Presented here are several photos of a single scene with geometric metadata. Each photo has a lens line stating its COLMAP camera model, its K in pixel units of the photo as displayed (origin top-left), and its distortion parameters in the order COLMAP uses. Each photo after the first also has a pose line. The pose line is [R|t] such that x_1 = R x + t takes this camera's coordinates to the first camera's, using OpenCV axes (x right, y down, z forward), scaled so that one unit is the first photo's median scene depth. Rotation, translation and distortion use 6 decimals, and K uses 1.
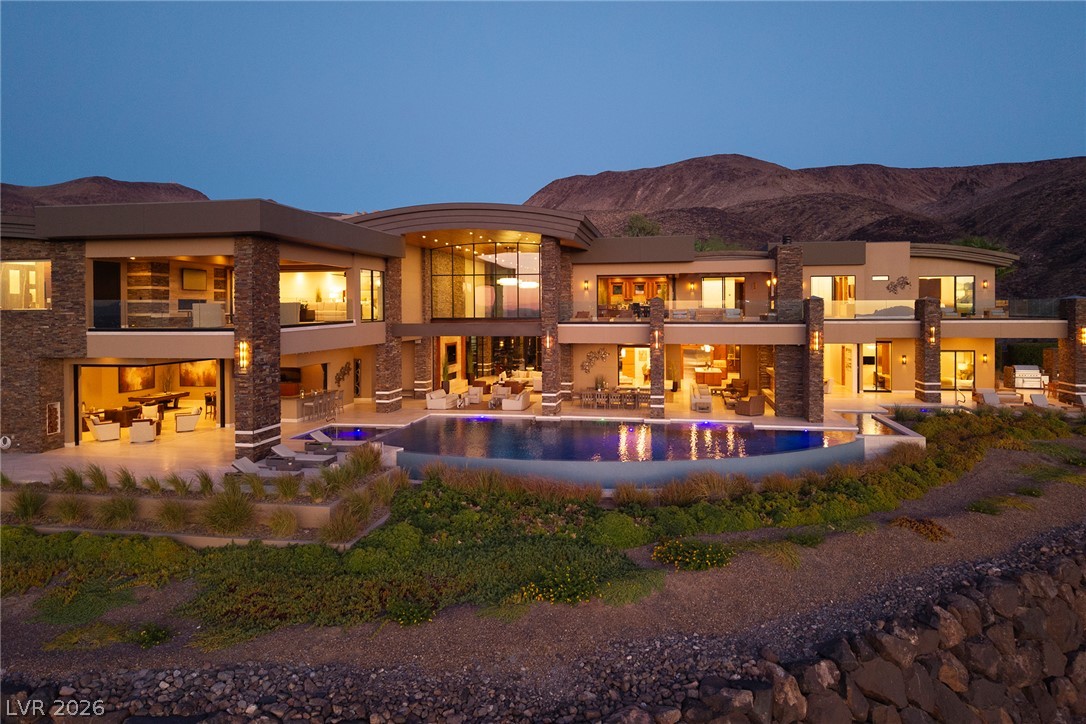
lens RADIAL K [[726.4, 0, 543.0], [0, 726.4, 362.0], [0, 0, 1]] dist [0.027482, -0.001978]
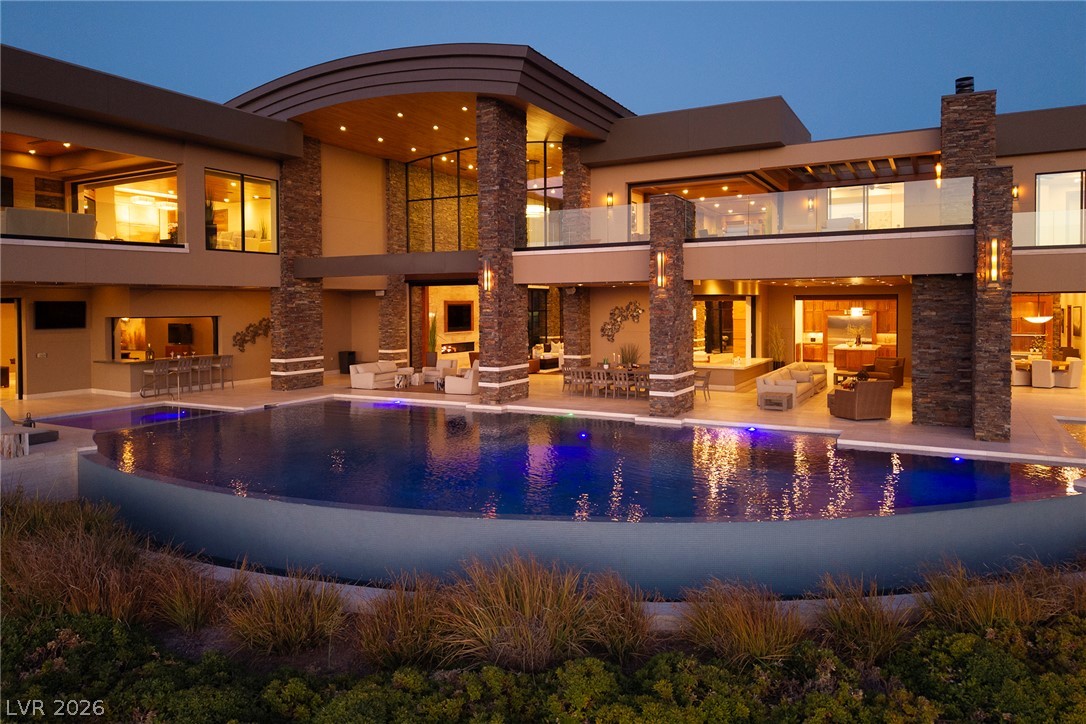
lens RADIAL K [[726.4, 0, 543.0], [0, 726.4, 362.0], [0, 0, 1]] dist [0.027482, -0.001978]
pose [[0.948472, 0.023203, -0.316010, 0.207274], [-0.021208, 0.999728, 0.009750, 0.028663], [0.316150, -0.002545, 0.948706, 0.390083]]
